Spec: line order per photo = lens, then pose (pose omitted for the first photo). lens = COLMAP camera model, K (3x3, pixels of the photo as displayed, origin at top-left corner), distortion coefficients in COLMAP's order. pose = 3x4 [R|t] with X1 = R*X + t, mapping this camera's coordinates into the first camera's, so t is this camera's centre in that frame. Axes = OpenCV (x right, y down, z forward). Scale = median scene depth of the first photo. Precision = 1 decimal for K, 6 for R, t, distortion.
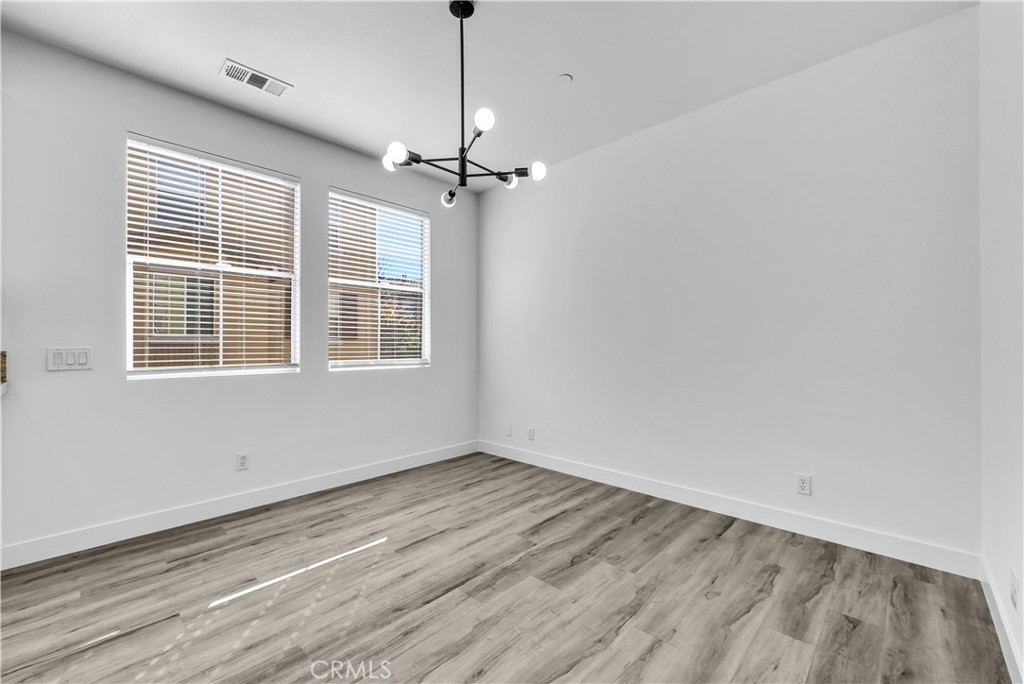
lens RADIAL K [[418.9, 0, 512.0], [0, 418.9, 342.0], [0, 0, 1]] dist [0.002452, 0.000125]
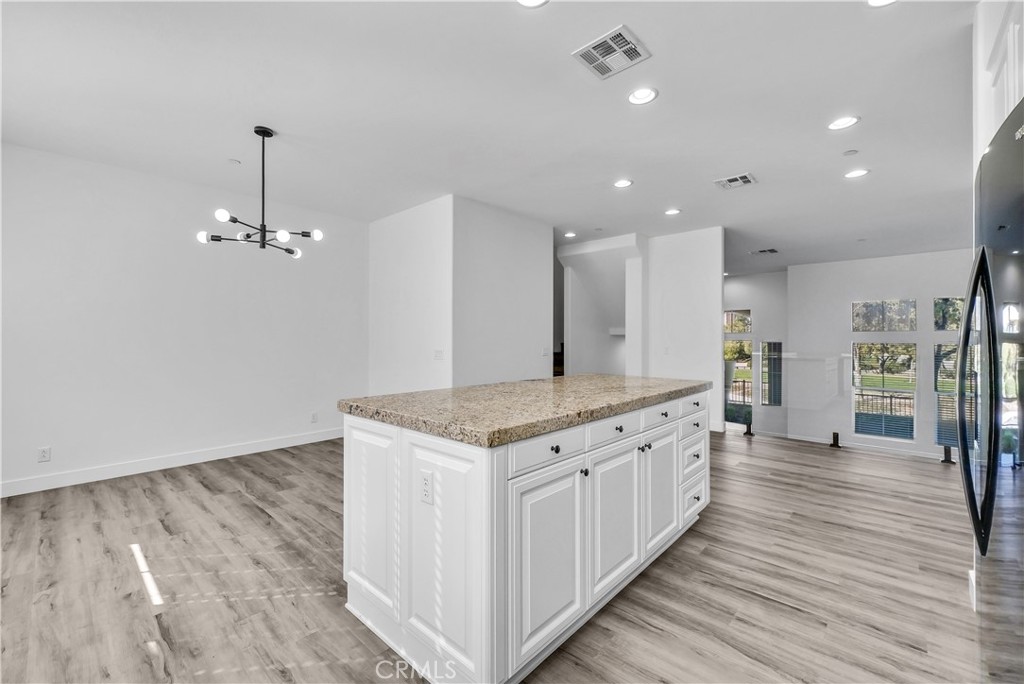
lens RADIAL K [[420.1, 0, 510.7], [0, 420.1, 338.1], [0, 0, 1]] dist [0.003529, -0.000176]
pose [[-0.017614, 0.008283, 0.999811, -1.420043], [-0.007686, 0.999935, -0.008420, -0.034448], [-0.999815, -0.007833, -0.017549, 0.101565]]
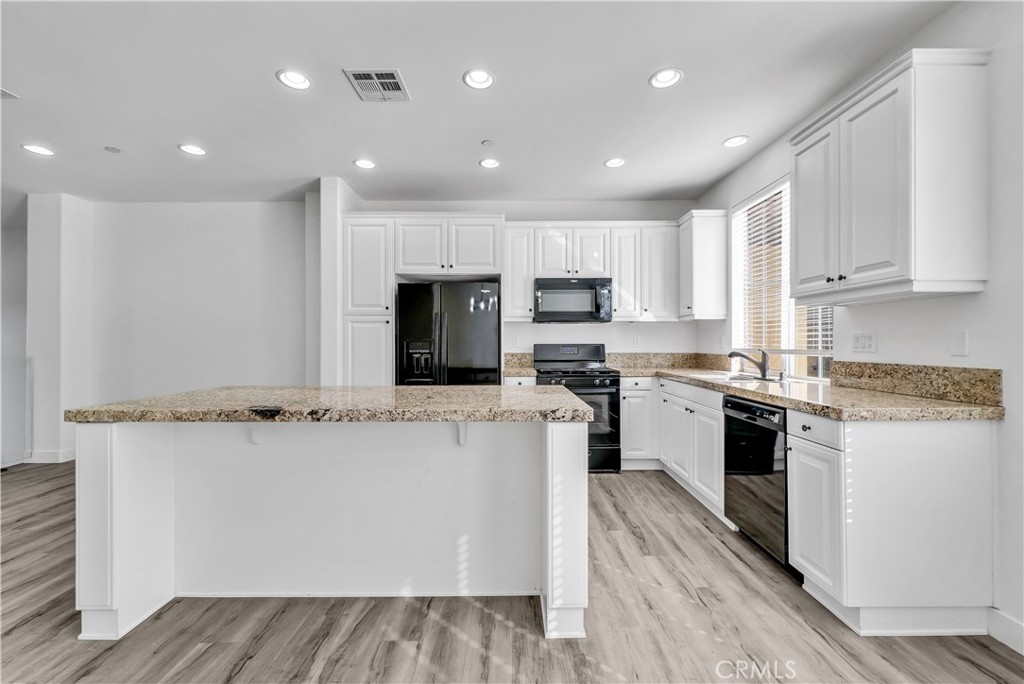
lens RADIAL K [[418.9, 0, 512.0], [0, 418.9, 342.0], [0, 0, 1]] dist [0.002452, 0.000125]
pose [[-0.723204, 0.002945, -0.690628, 0.019738], [0.008350, 0.999955, -0.004480, -0.031737], [0.690584, -0.009006, -0.723196, 0.857826]]
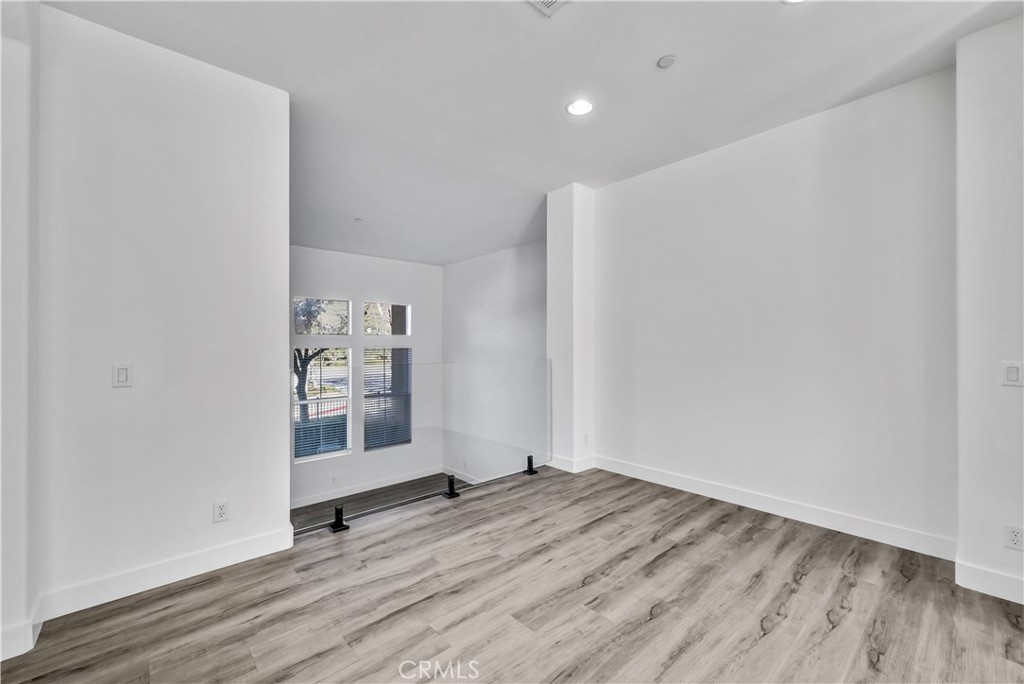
lens RADIAL K [[416.9, 0, 511.9], [0, 416.9, 343.7], [0, 0, 1]] dist [0.002451, 0.000028]
pose [[-0.997094, 0.005883, 0.075959, 0.299065], [0.005045, 0.999924, -0.011222, -0.038382], [-0.076019, -0.010806, -0.997048, -0.111088]]
